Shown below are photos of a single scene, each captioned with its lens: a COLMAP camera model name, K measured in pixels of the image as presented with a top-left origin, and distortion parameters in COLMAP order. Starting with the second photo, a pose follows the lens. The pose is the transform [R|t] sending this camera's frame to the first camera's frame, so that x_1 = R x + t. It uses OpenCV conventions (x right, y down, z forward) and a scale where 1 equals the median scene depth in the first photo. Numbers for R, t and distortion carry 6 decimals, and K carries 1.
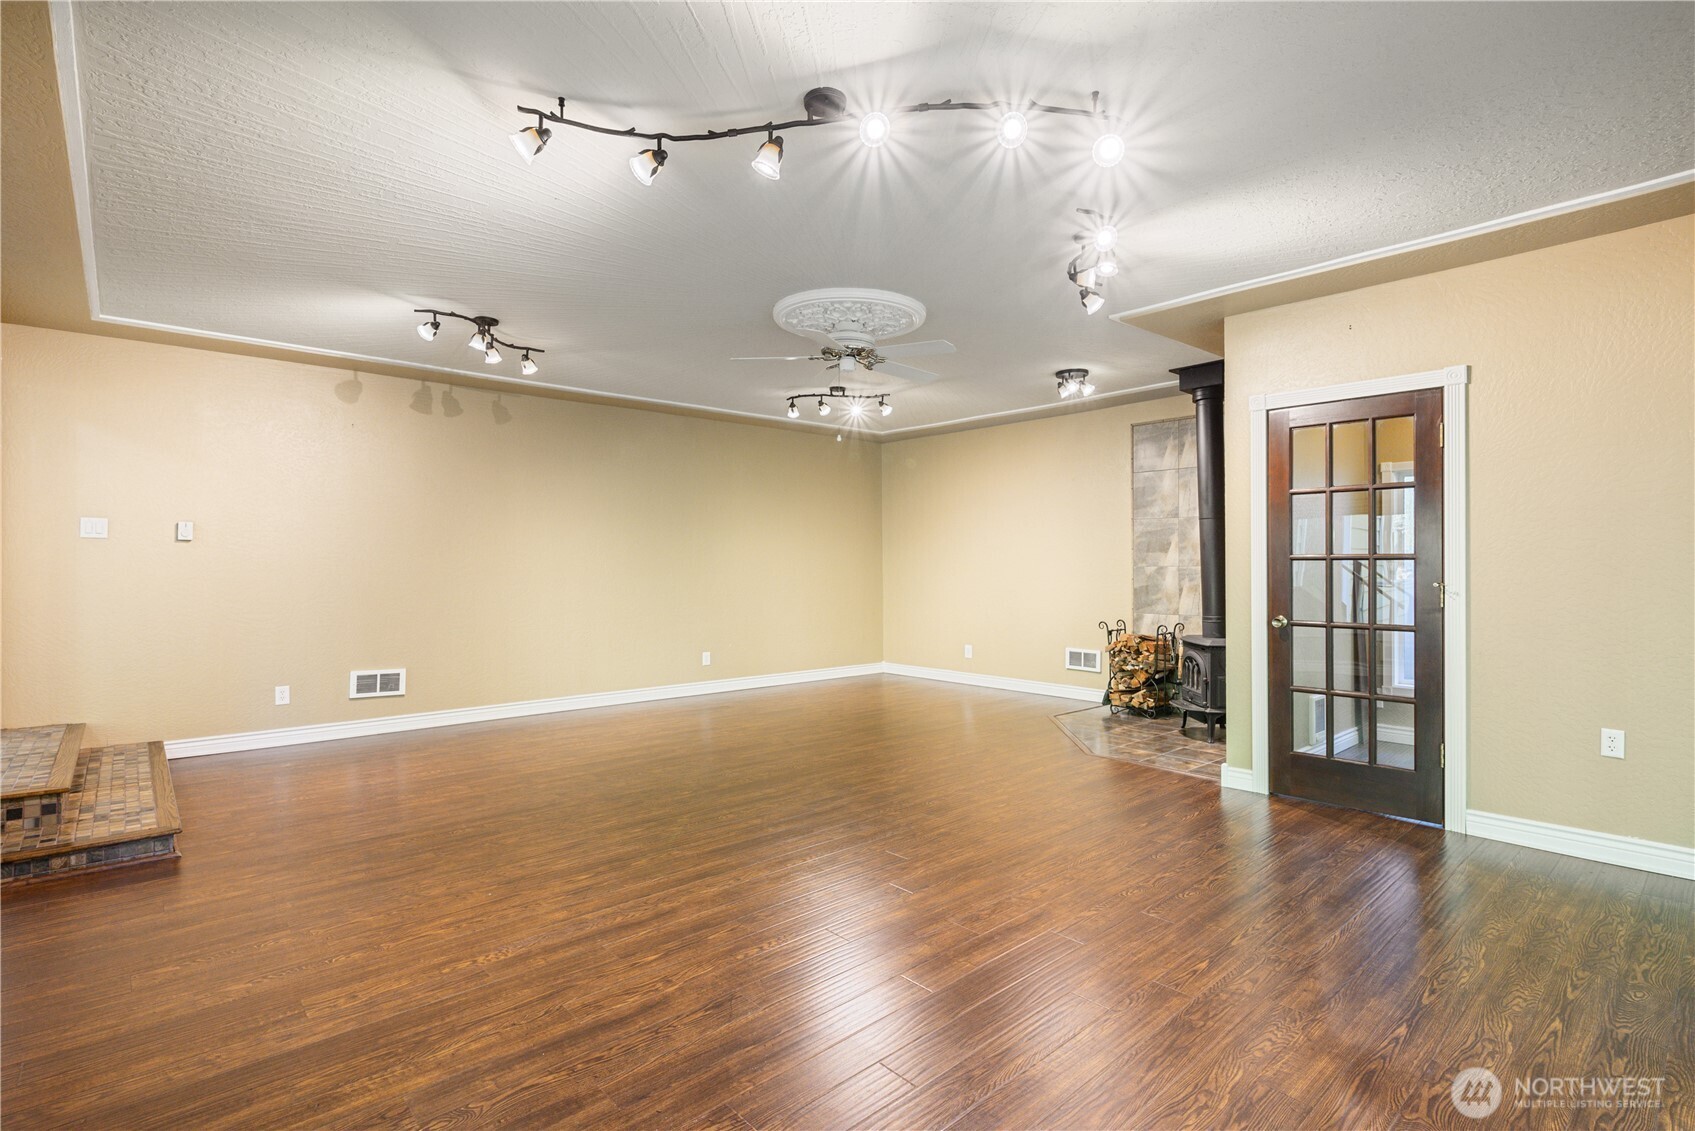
lens RADIAL K [[804.3, 0, 847.5], [0, 804.3, 565.5], [0, 0, 1]] dist [0.000339, 0.000040]
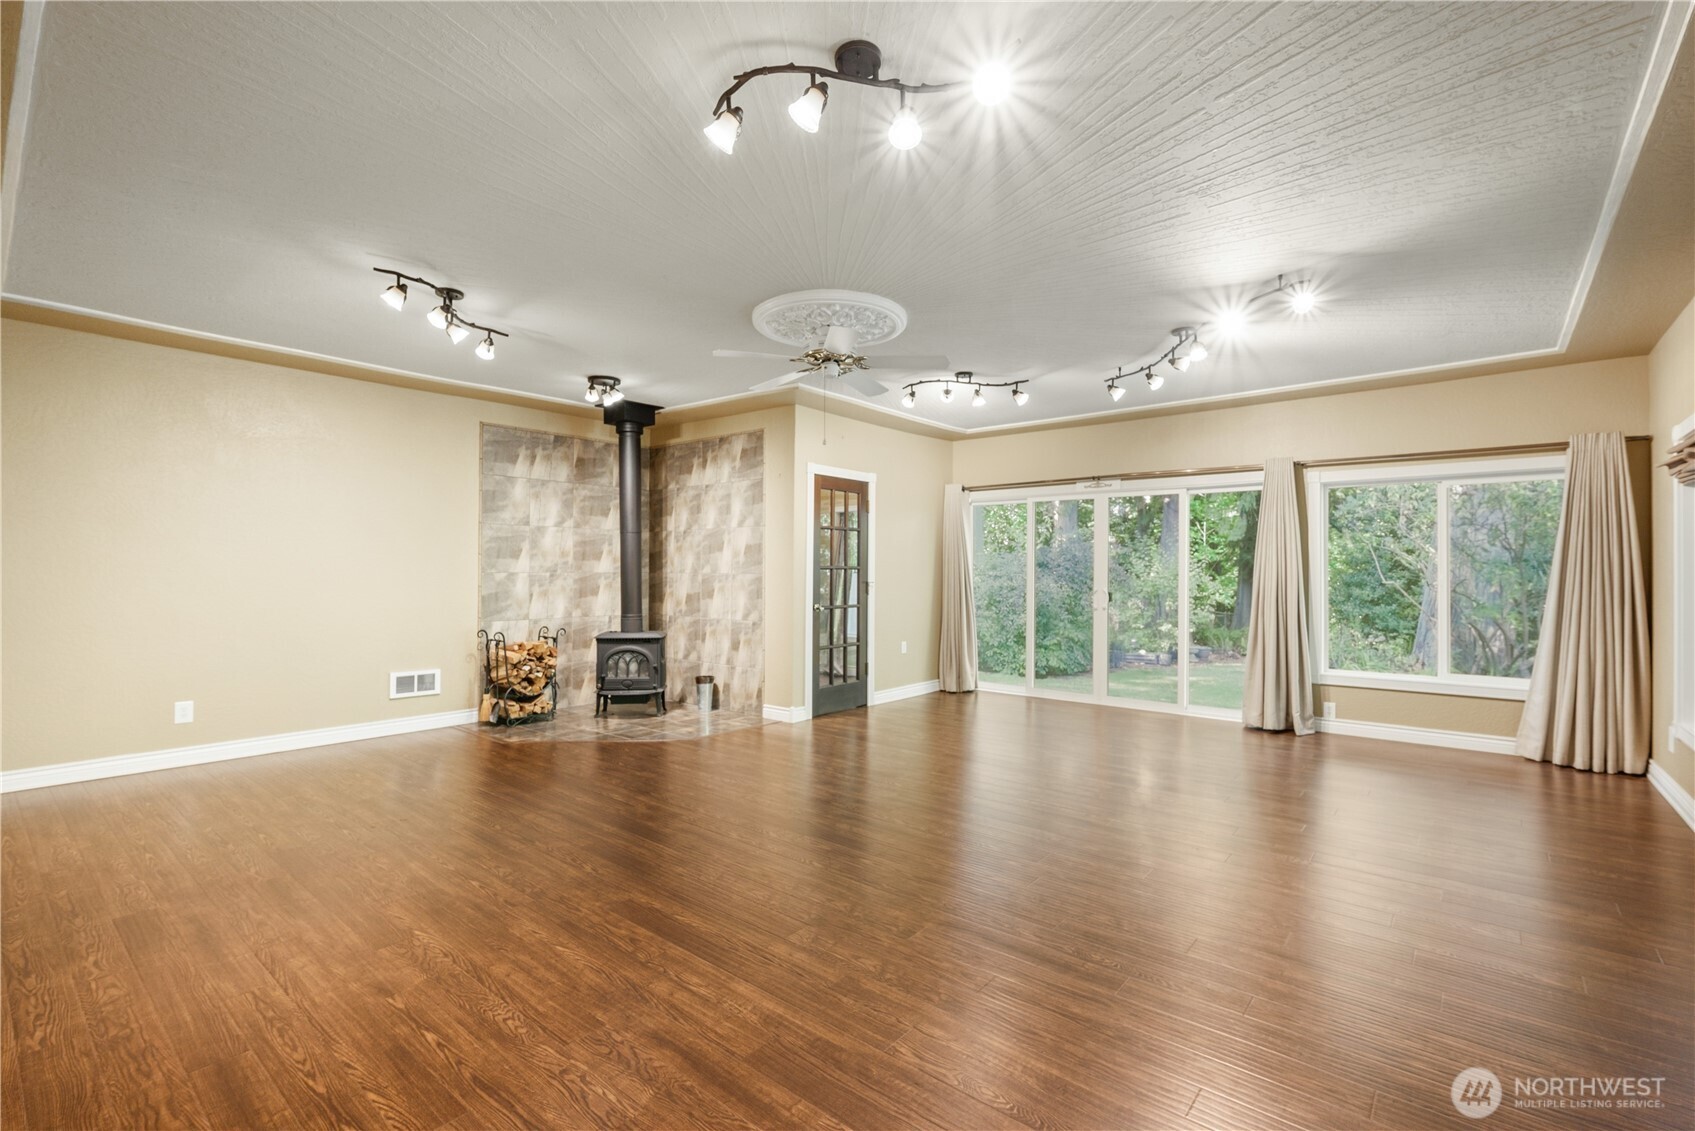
lens RADIAL K [[748.4, 0, 847.5], [0, 748.4, 565.5], [0, 0, 1]] dist [-0.000333, -0.000148]
pose [[-0.138645, 0.012319, 0.990266, -0.593816], [0.001432, 0.999924, -0.012239, 0.004201], [-0.990341, -0.000279, -0.138652, 0.721849]]
